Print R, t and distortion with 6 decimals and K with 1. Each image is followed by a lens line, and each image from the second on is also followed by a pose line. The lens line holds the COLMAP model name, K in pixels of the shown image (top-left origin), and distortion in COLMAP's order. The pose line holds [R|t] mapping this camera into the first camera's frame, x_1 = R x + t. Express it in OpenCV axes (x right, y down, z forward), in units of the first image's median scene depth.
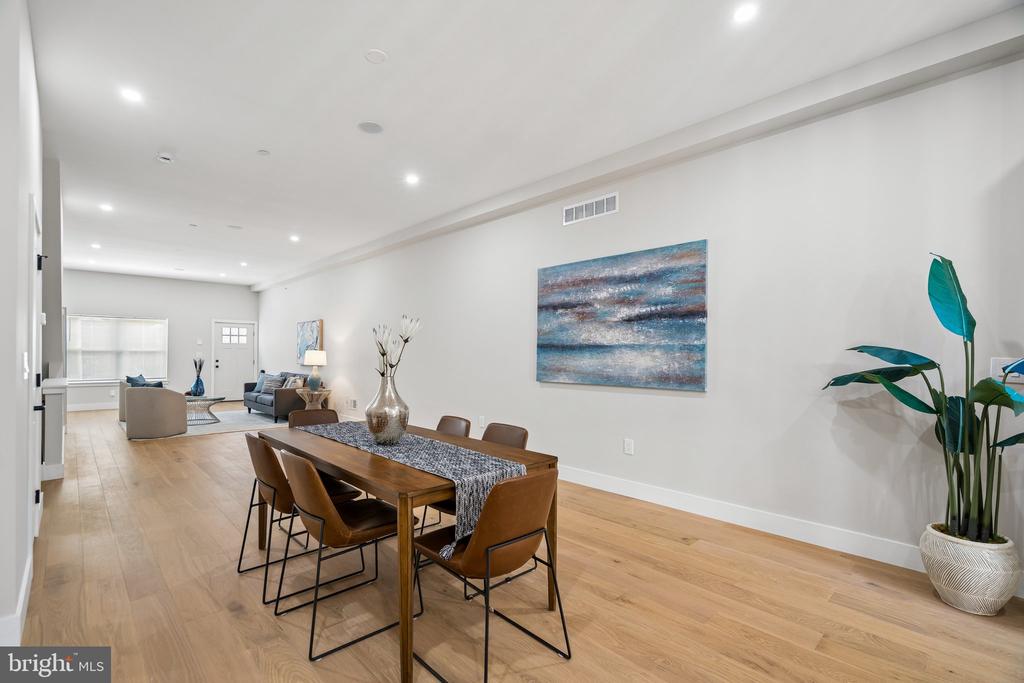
lens RADIAL K [[464.1, 0, 502.6], [0, 464.1, 354.3], [0, 0, 1]] dist [-0.008405, 0.004842]
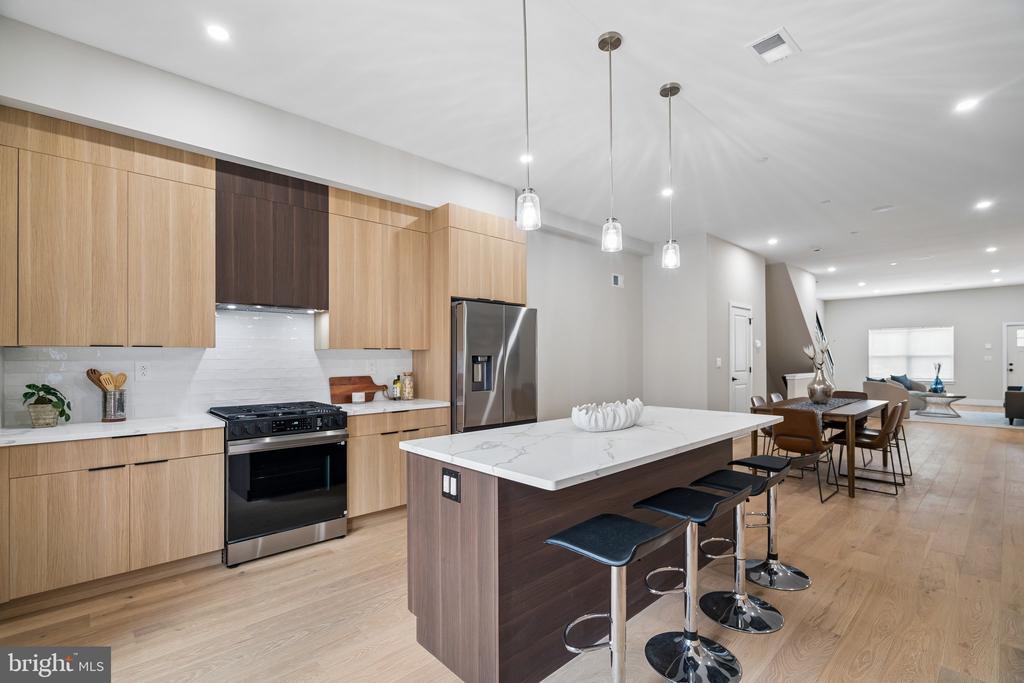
lens RADIAL K [[464.1, 0, 509.9], [0, 464.1, 350.3], [0, 0, 1]] dist [-0.008405, 0.004842]
pose [[-0.006096, -0.020584, -0.999770, 0.657380], [0.003872, 0.999780, -0.020608, 0.000526], [0.999974, -0.003996, -0.006015, -0.114530]]
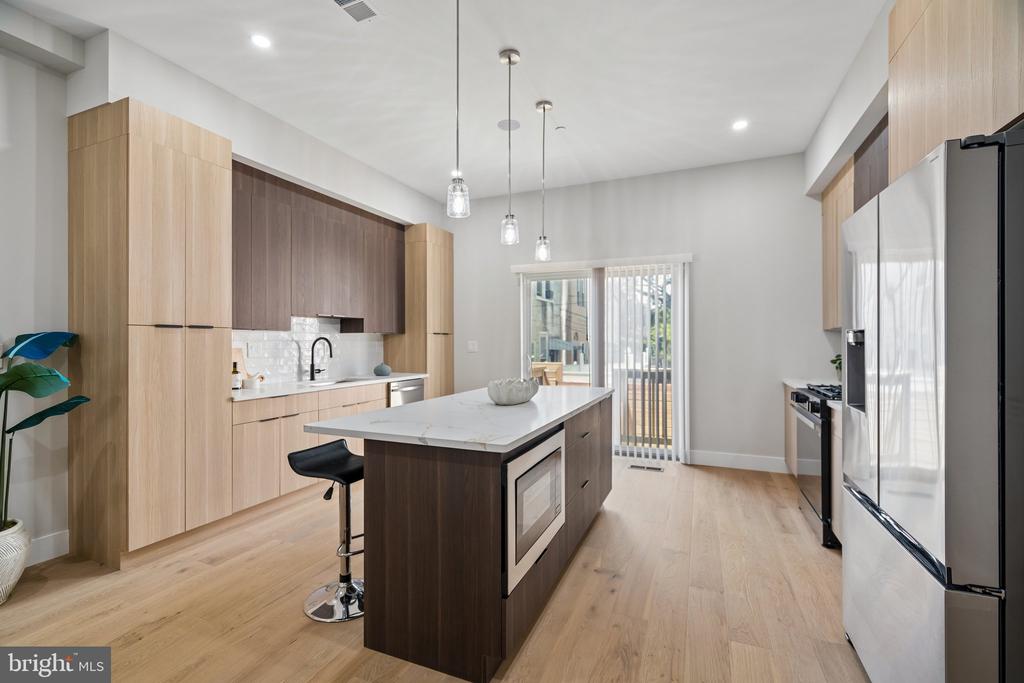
lens RADIAL K [[464.1, 0, 499.9], [0, 464.1, 341.0], [0, 0, 1]] dist [-0.008405, 0.004842]
pose [[-0.394901, -0.003751, 0.918716, -0.094888], [0.000517, 0.999991, 0.004305, -0.000210], [-0.918723, 0.002175, -0.394896, 0.138049]]
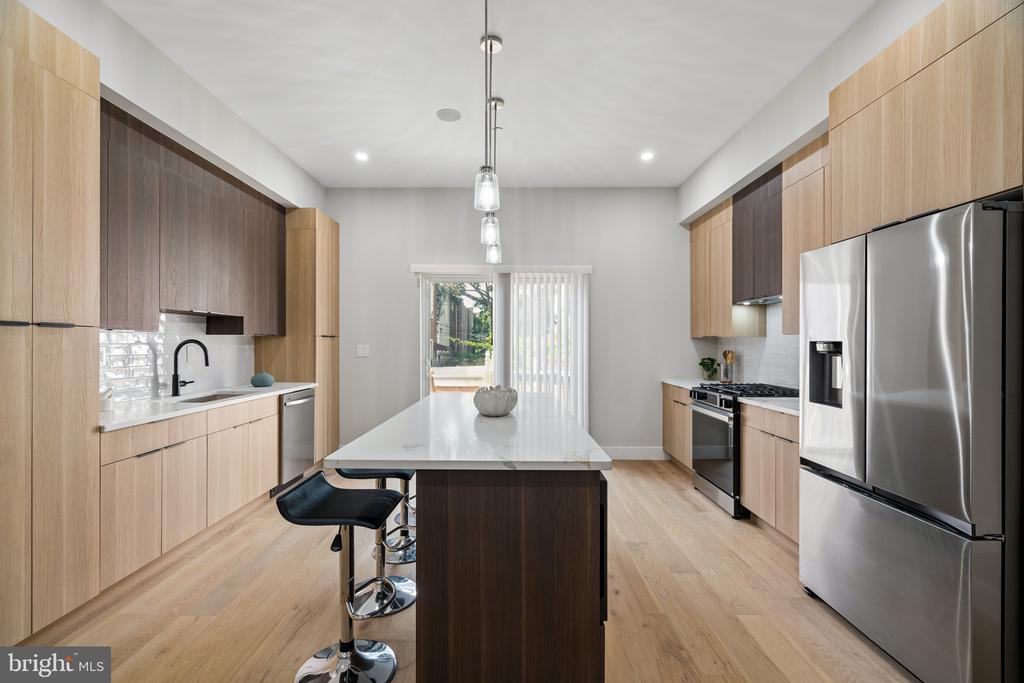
lens RADIAL K [[464.1, 0, 508.1], [0, 464.1, 343.2], [0, 0, 1]] dist [-0.008405, 0.004842]
pose [[-0.726594, -0.007817, 0.687022, 0.005773], [-0.007700, 0.999965, 0.003234, -0.003166], [-0.687024, -0.002940, -0.726629, 0.238758]]
